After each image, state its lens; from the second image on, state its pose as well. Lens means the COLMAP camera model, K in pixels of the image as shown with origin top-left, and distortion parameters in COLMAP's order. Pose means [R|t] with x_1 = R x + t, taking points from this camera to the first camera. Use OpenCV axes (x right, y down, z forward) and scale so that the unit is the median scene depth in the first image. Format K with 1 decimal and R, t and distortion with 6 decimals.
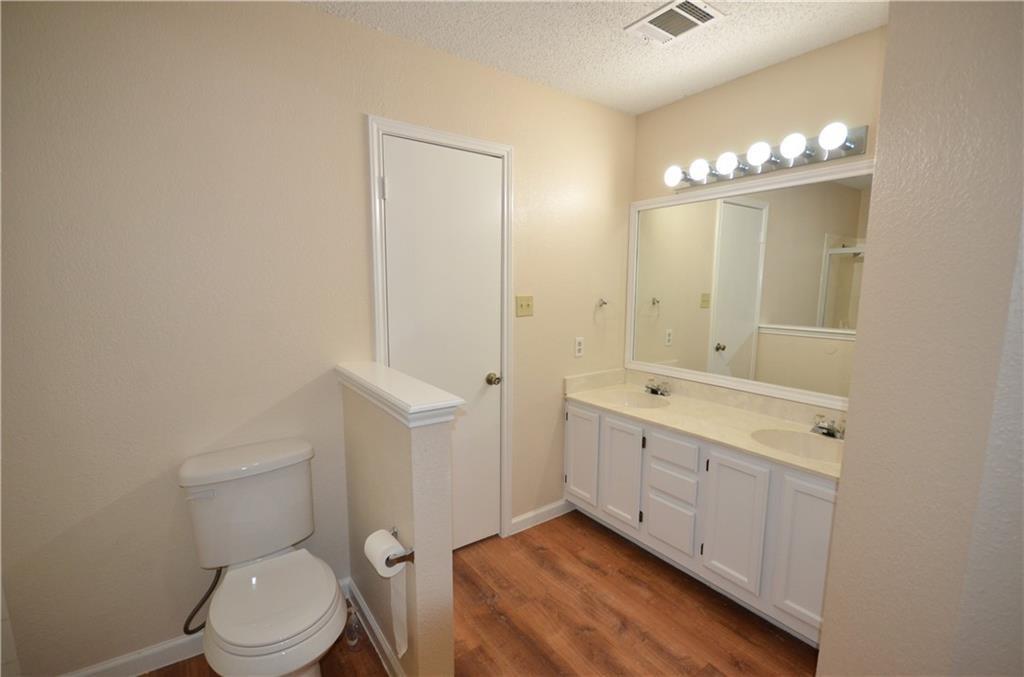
lens RADIAL K [[453.8, 0, 514.7], [0, 453.8, 332.9], [0, 0, 1]] dist [0.001086, -0.005255]
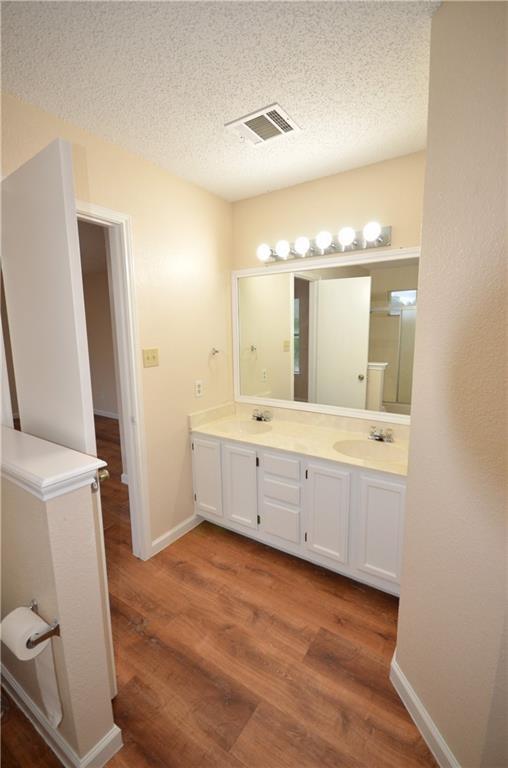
lens RADIAL K [[340.4, 0, 264.6], [0, 340.4, 378.7], [0, 0, 1]] dist [0.001086, -0.005255]
pose [[0.932686, -0.063156, 0.355118, -0.024163], [0.052636, 0.997843, 0.039217, -0.031963], [-0.356829, -0.017885, 0.933998, 0.115135]]
